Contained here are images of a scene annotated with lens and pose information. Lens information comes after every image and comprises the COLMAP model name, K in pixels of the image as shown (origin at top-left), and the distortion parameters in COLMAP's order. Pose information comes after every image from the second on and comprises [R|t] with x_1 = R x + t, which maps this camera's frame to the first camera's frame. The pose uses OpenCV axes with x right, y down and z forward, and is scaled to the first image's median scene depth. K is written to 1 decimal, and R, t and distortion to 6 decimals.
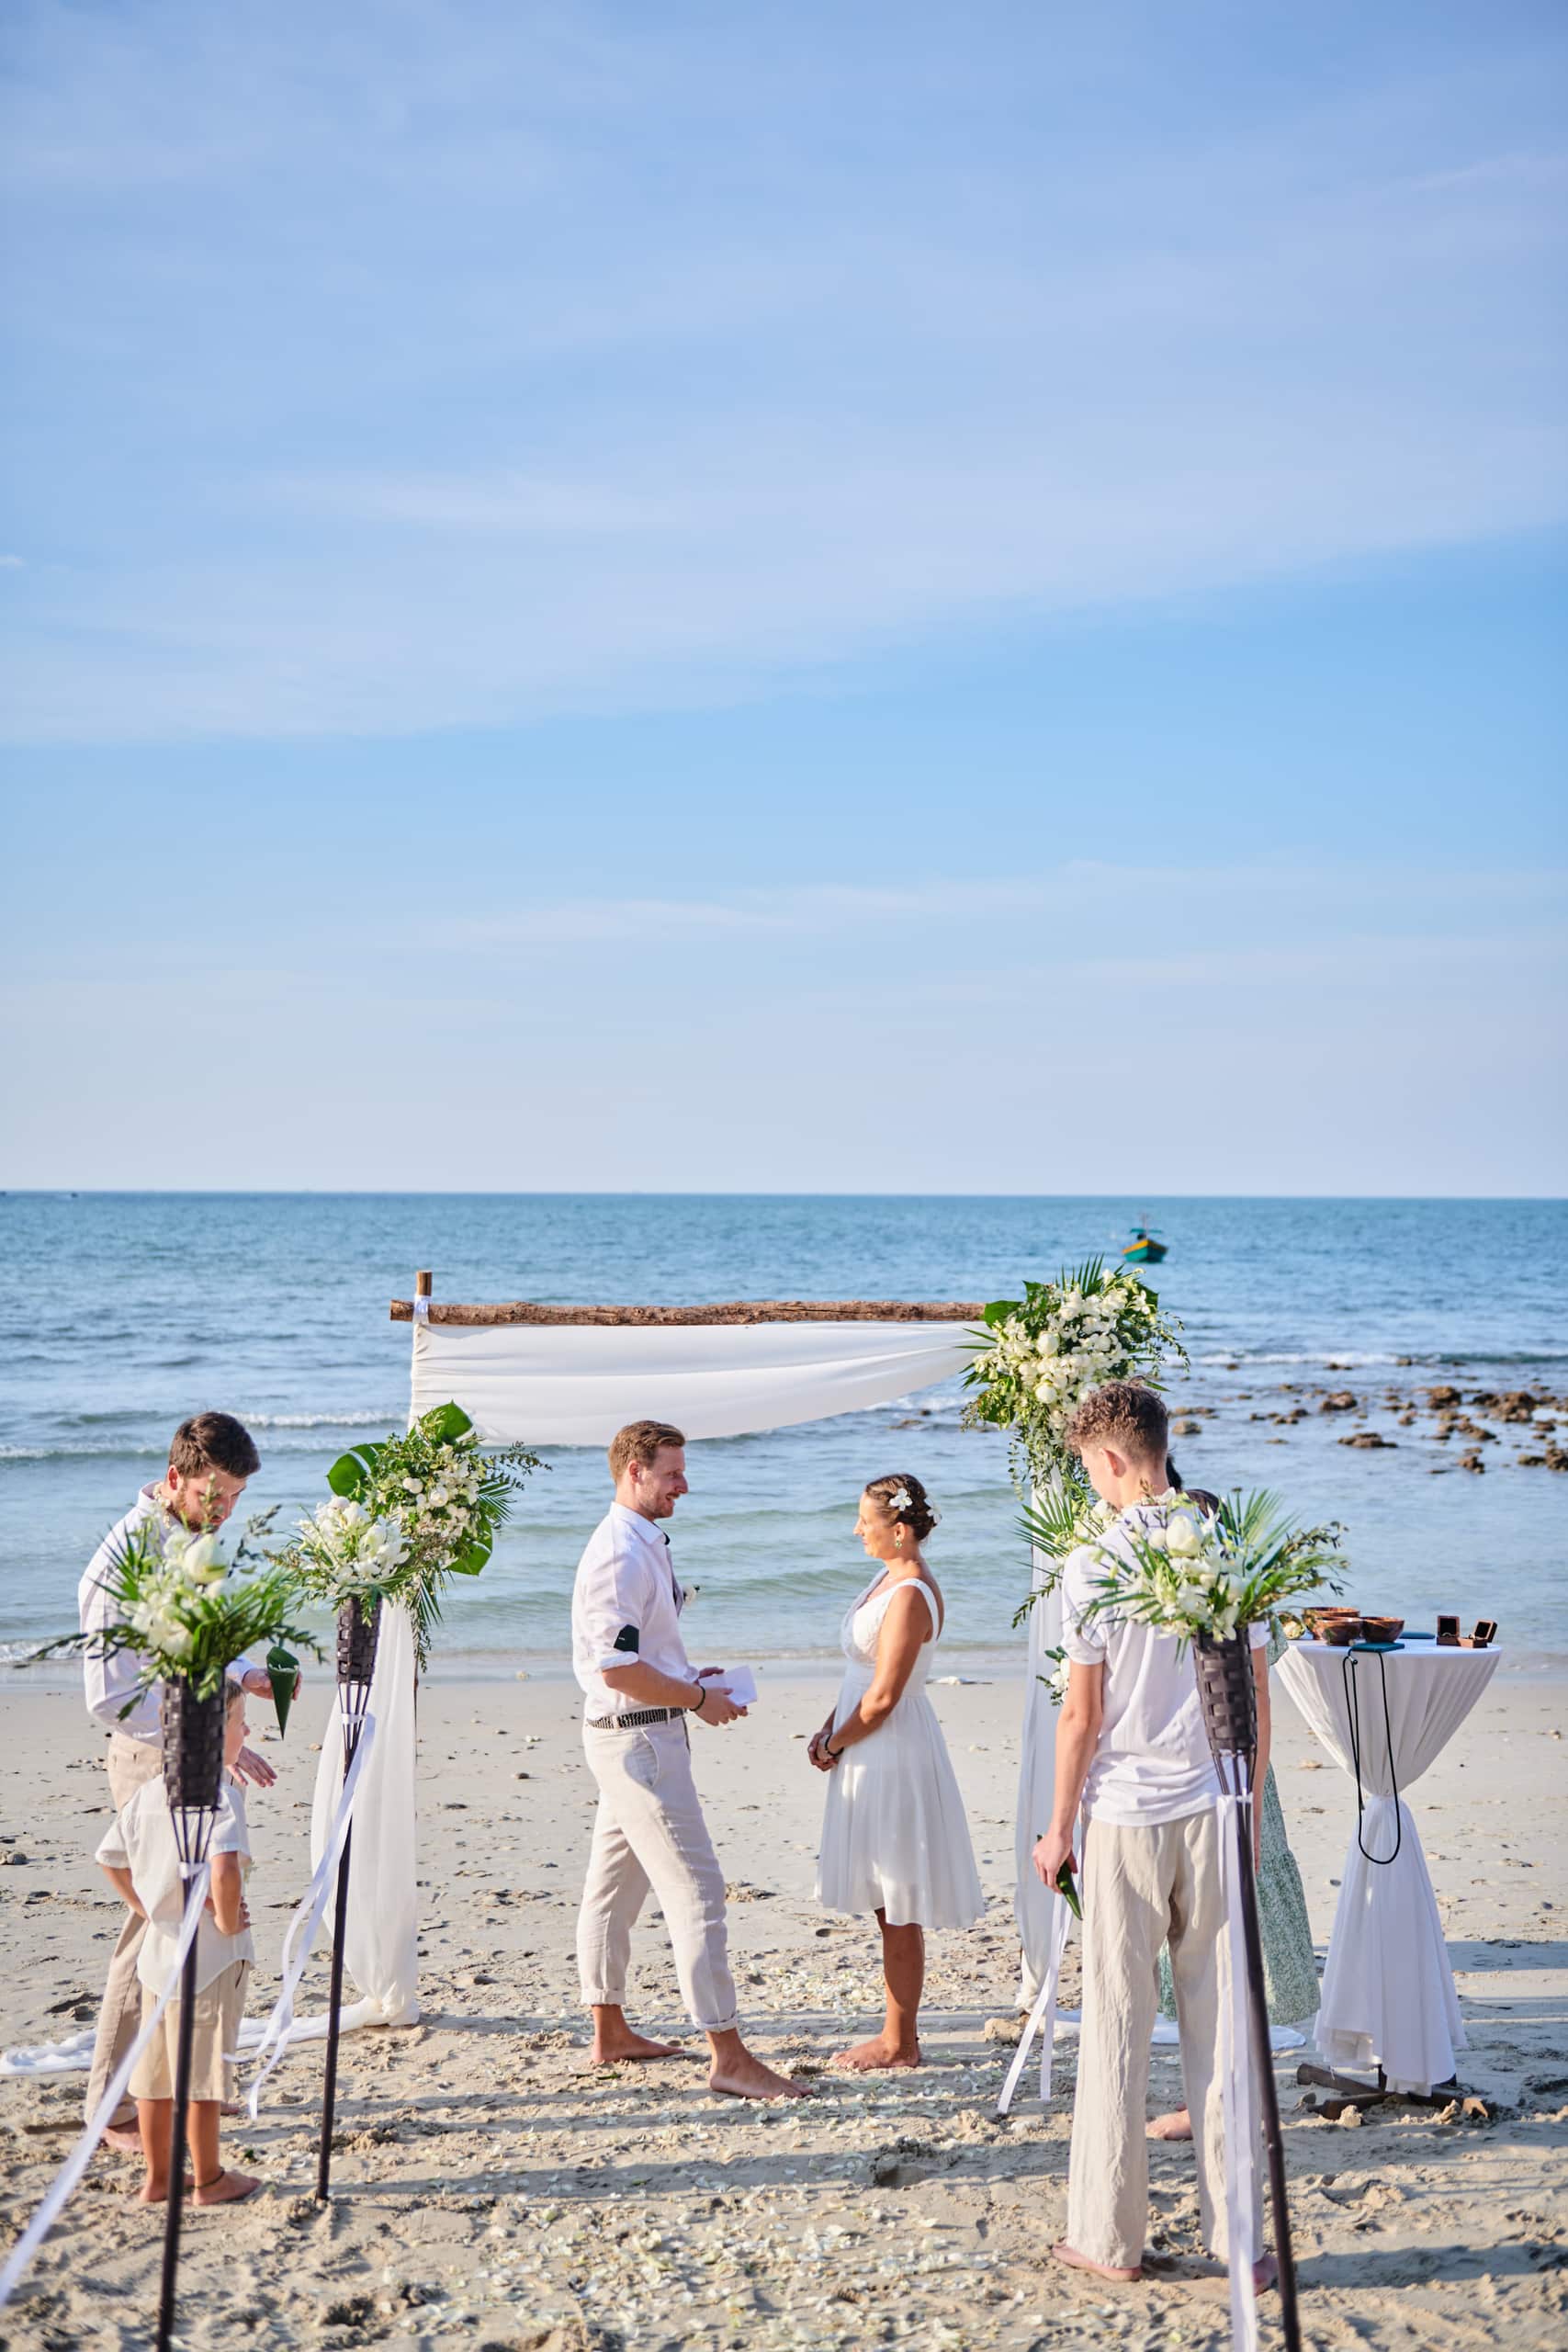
lens RADIAL K [[2517.3, 0, 739.0], [0, 2517.3, 1138.3], [0, 0, 1]] dist [0.017421, 0.000000]
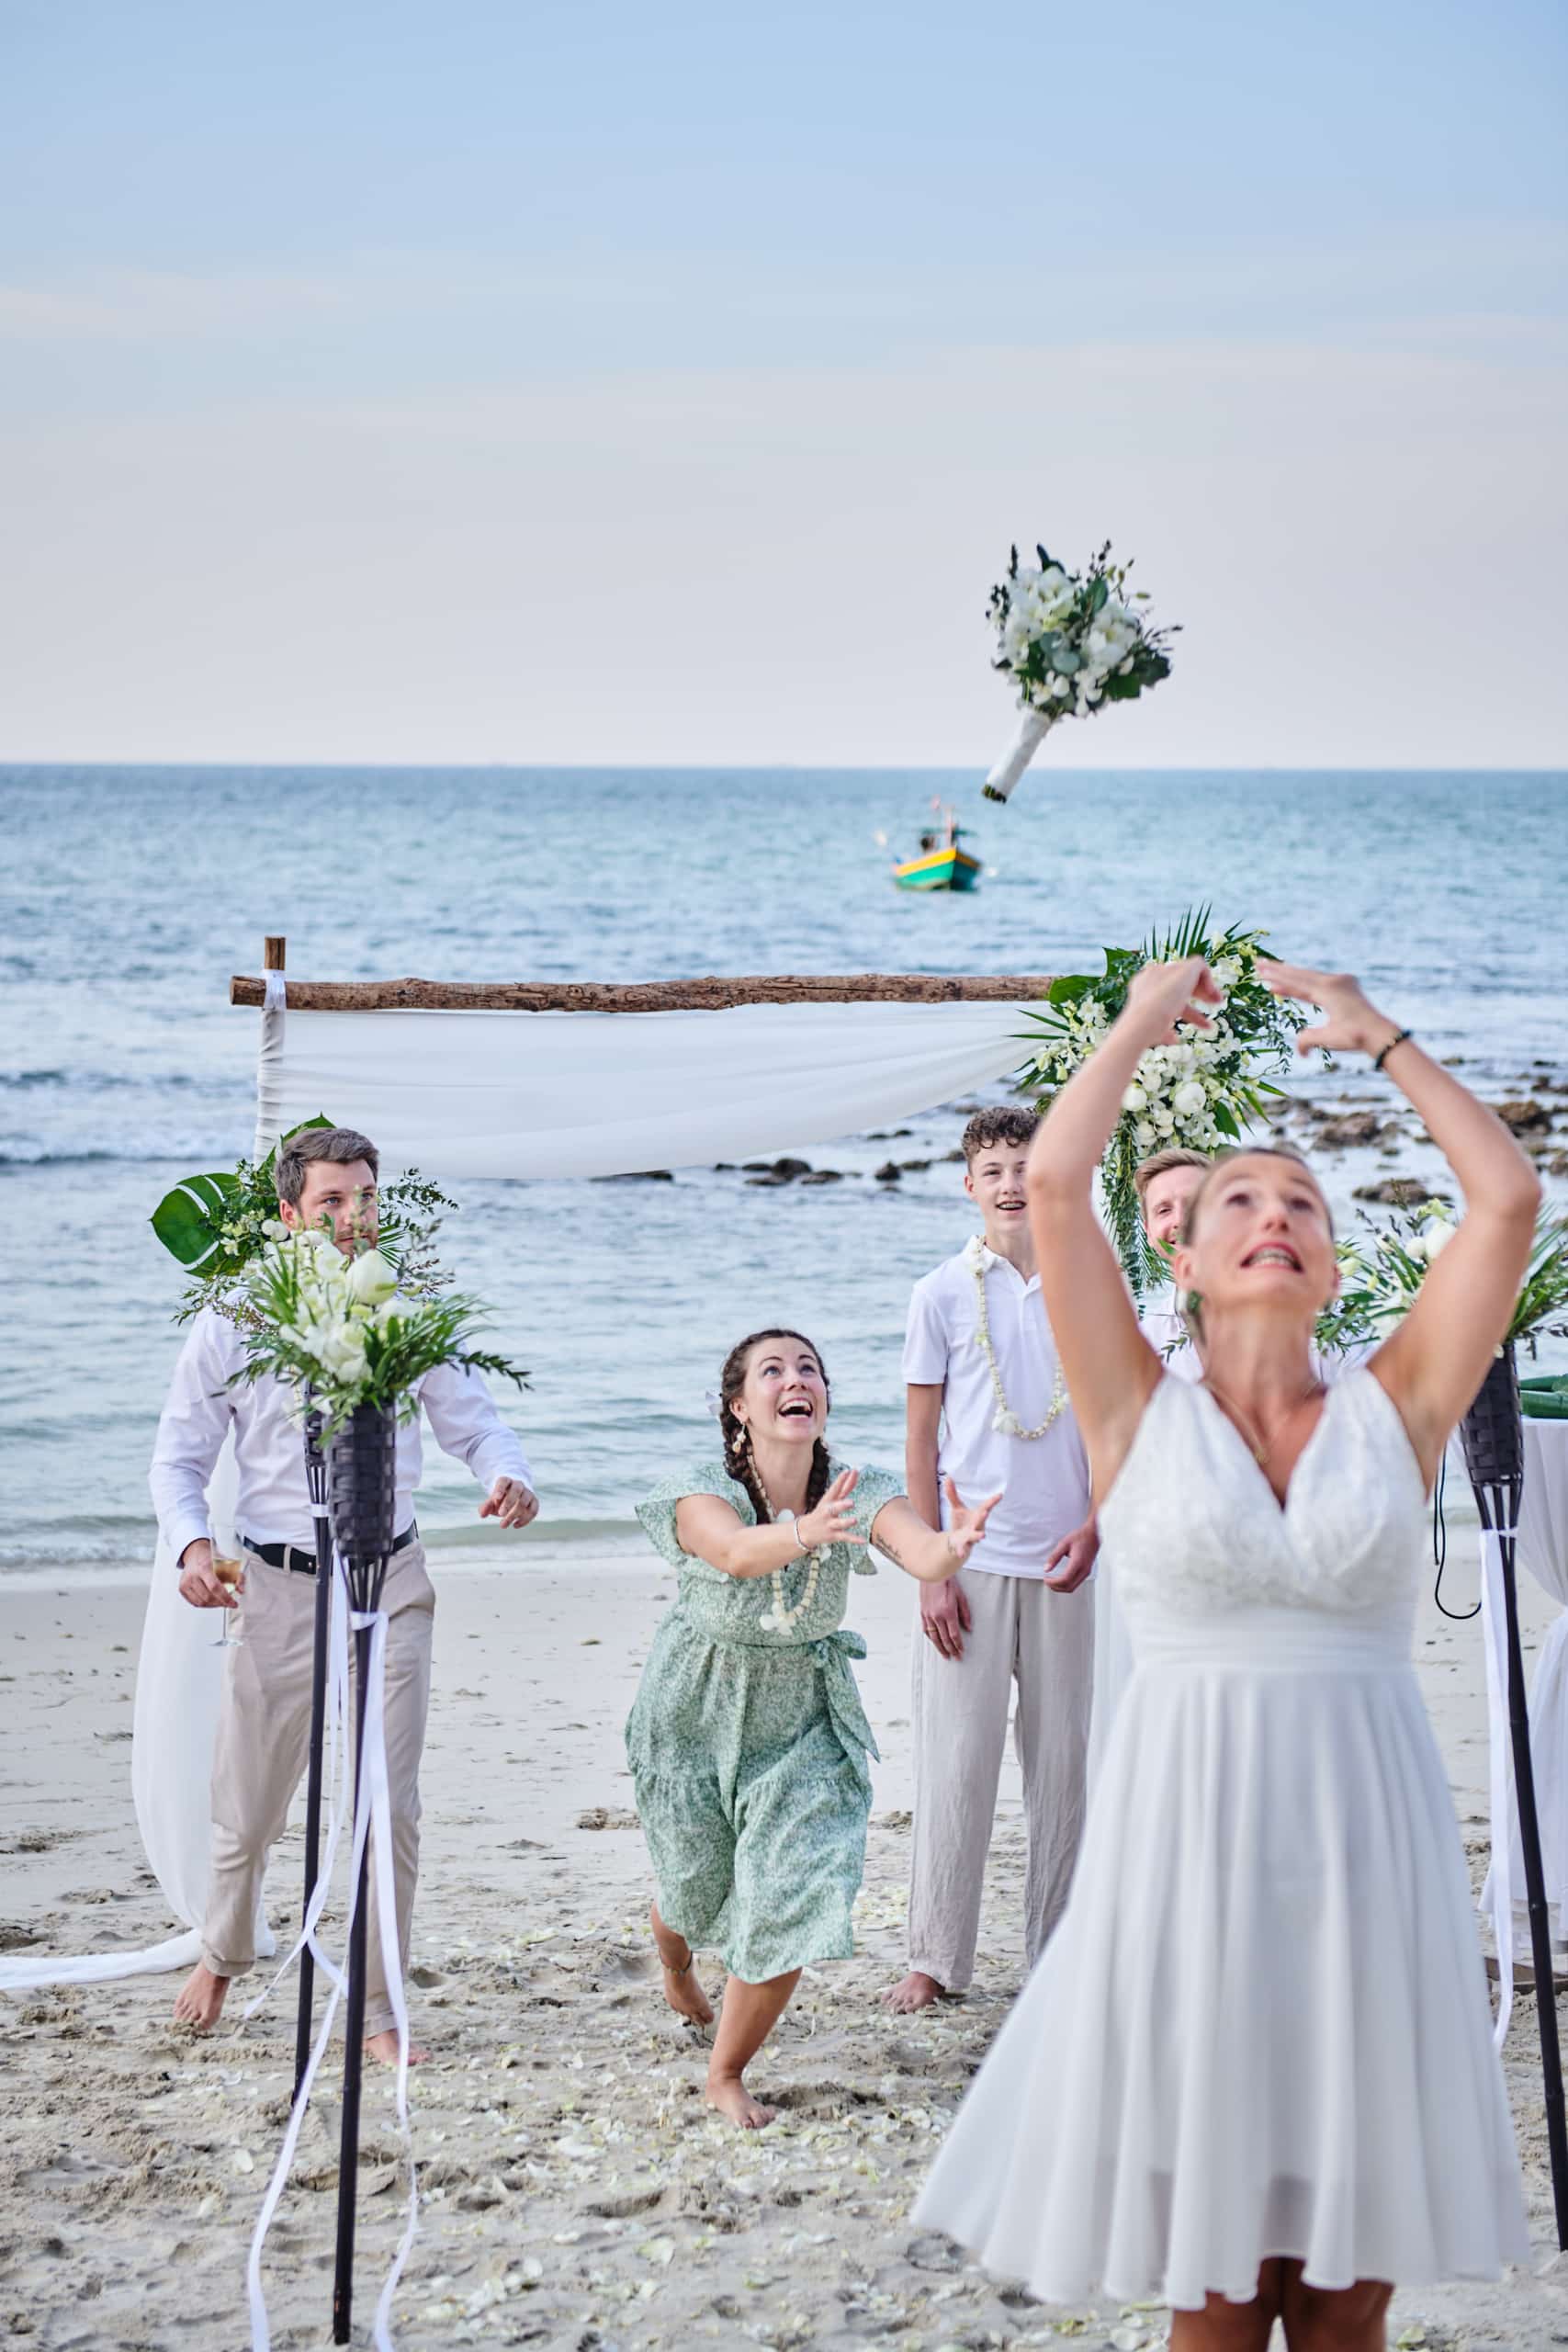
lens RADIAL K [[4712.4, 0, 720.3], [0, 4712.4, 1231.8], [0, 0, 1]] dist [0.066891, 0.000000]
pose [[0.993225, -0.010460, 0.115734, -0.159424], [-0.003669, 0.992621, 0.121200, -0.027400], [-0.116148, -0.120803, 0.985858, -0.358619]]
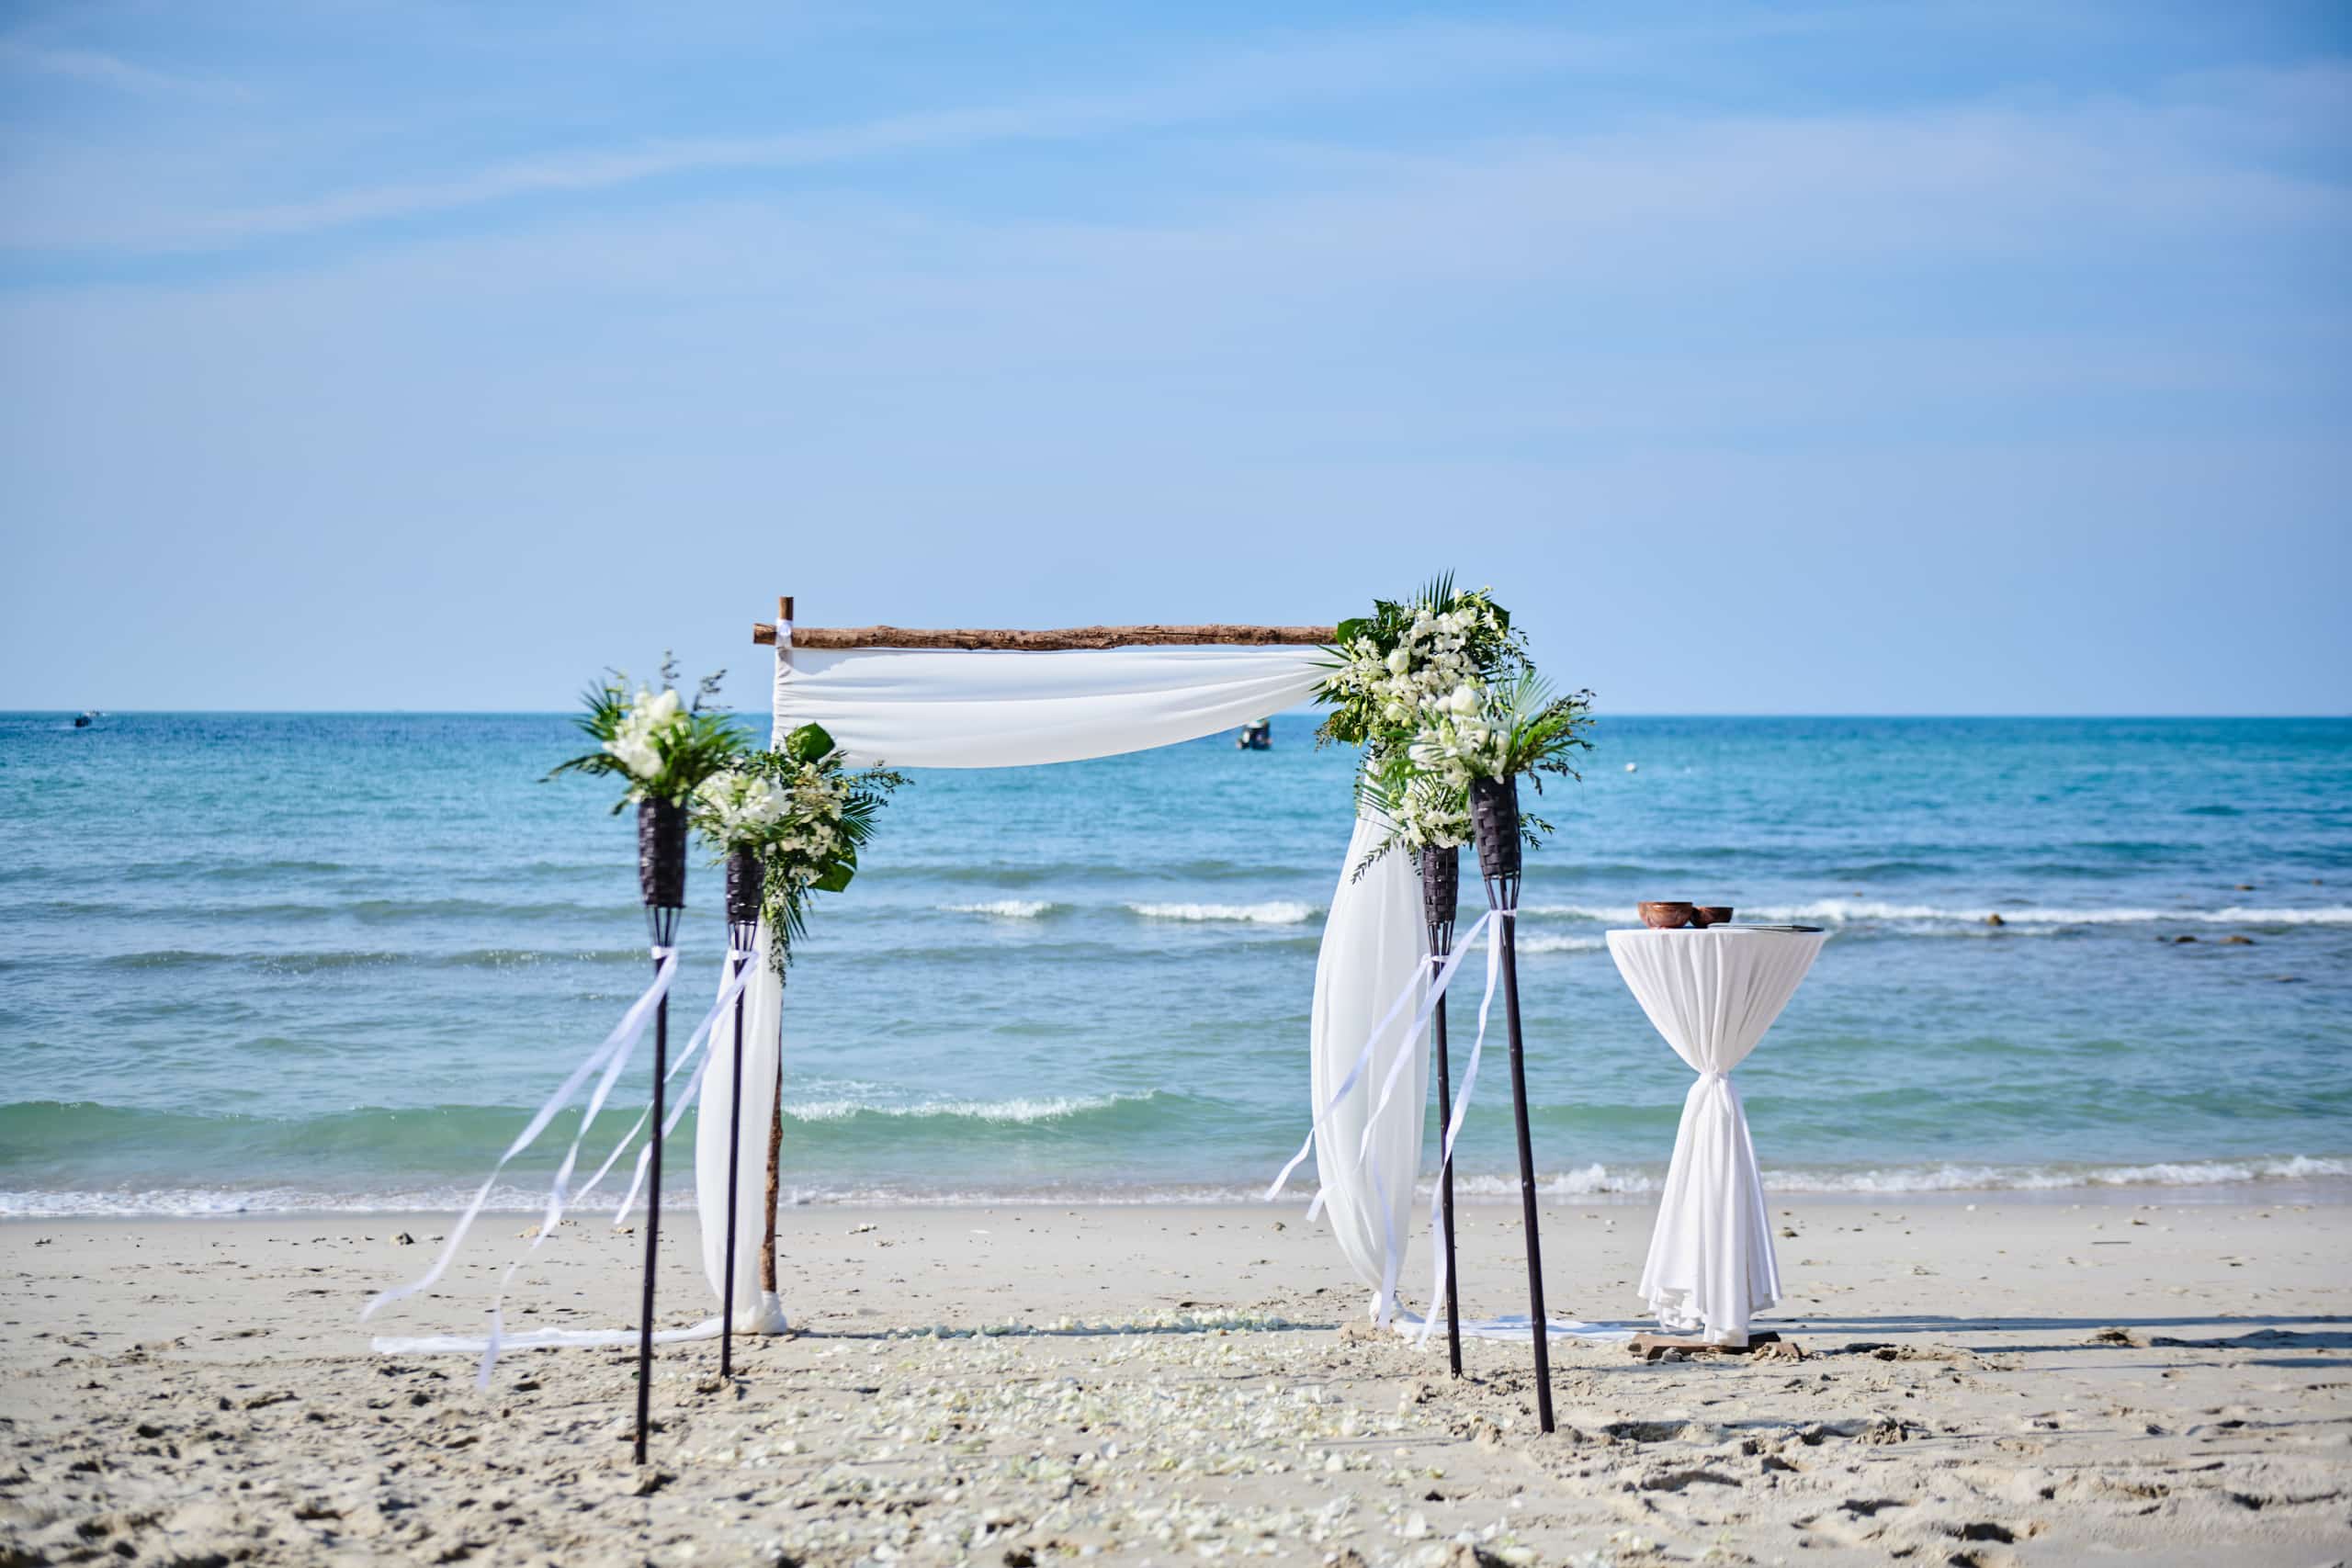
lens RADIAL K [[3418.1, 0, 1175.3], [0, 3418.1, 800.4], [0, 0, 1]] dist [0.095632, 0.000000]
pose [[0.999707, -0.002073, 0.024101, -0.002202], [0.001097, 0.999181, 0.040448, 0.081681], [-0.024165, -0.040409, 0.998891, -0.391004]]
